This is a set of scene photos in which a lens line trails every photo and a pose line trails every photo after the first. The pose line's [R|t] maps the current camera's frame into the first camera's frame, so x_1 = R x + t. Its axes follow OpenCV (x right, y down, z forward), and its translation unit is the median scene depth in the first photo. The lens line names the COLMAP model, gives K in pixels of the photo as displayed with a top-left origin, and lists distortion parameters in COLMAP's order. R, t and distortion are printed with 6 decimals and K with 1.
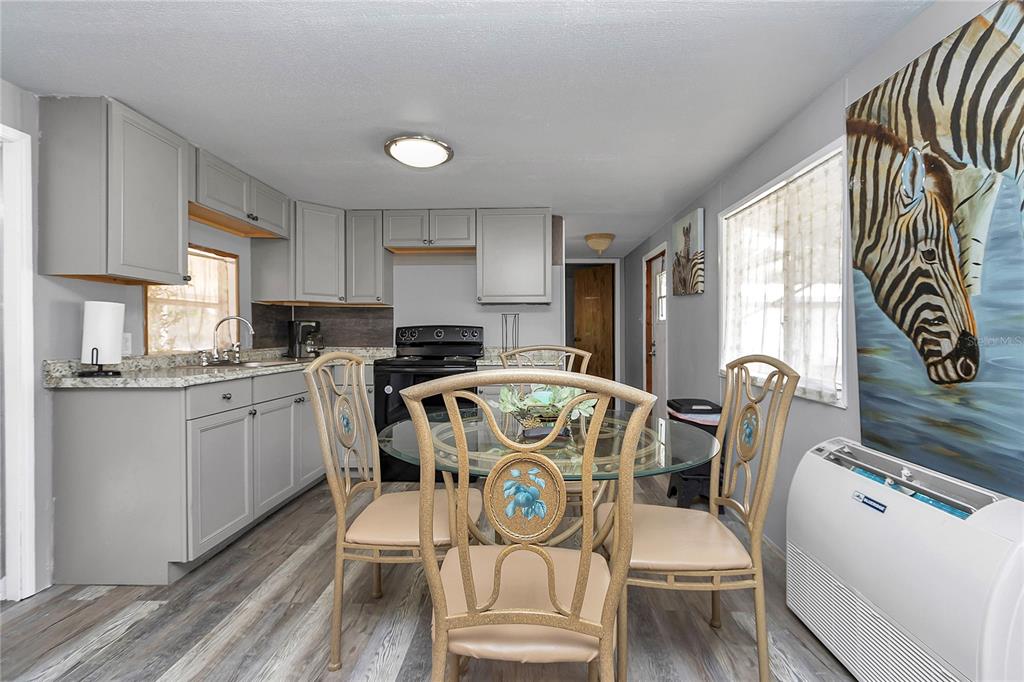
lens RADIAL K [[474.1, 0, 514.1], [0, 474.1, 336.4], [0, 0, 1]] dist [-0.000462, -0.000222]
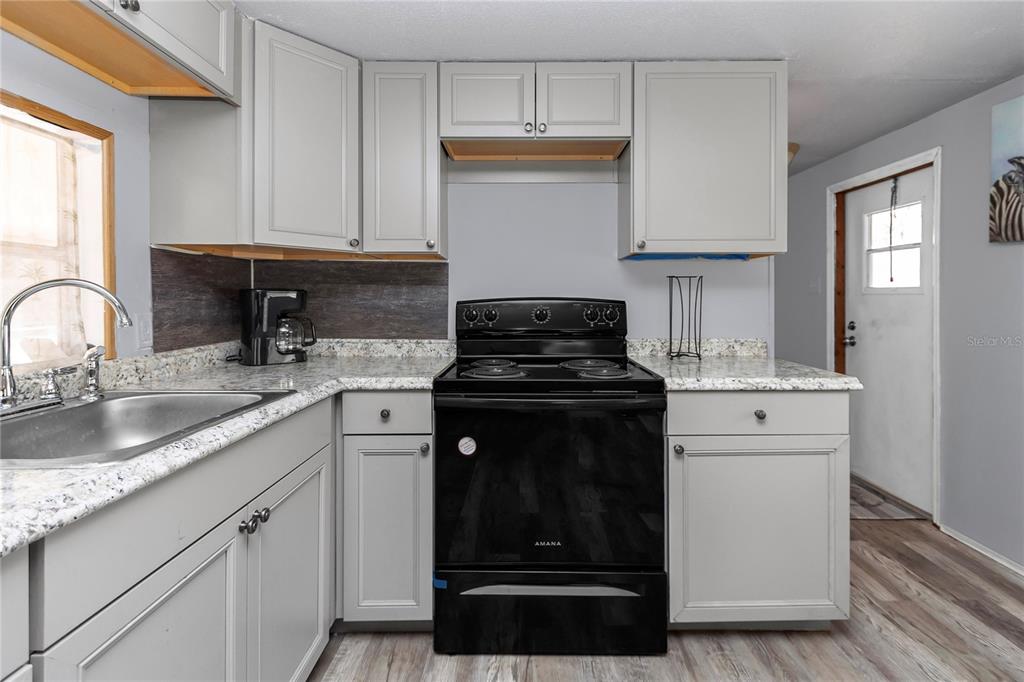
lens RADIAL K [[485.3, 0, 524.5], [0, 485.3, 298.7], [0, 0, 1]] dist [-0.000212, 0.000049]
pose [[0.998745, 0.000616, 0.050080, -0.237925], [-0.000230, 0.999970, -0.007719, -0.021348], [-0.050083, 0.007698, 0.998715, 0.553360]]
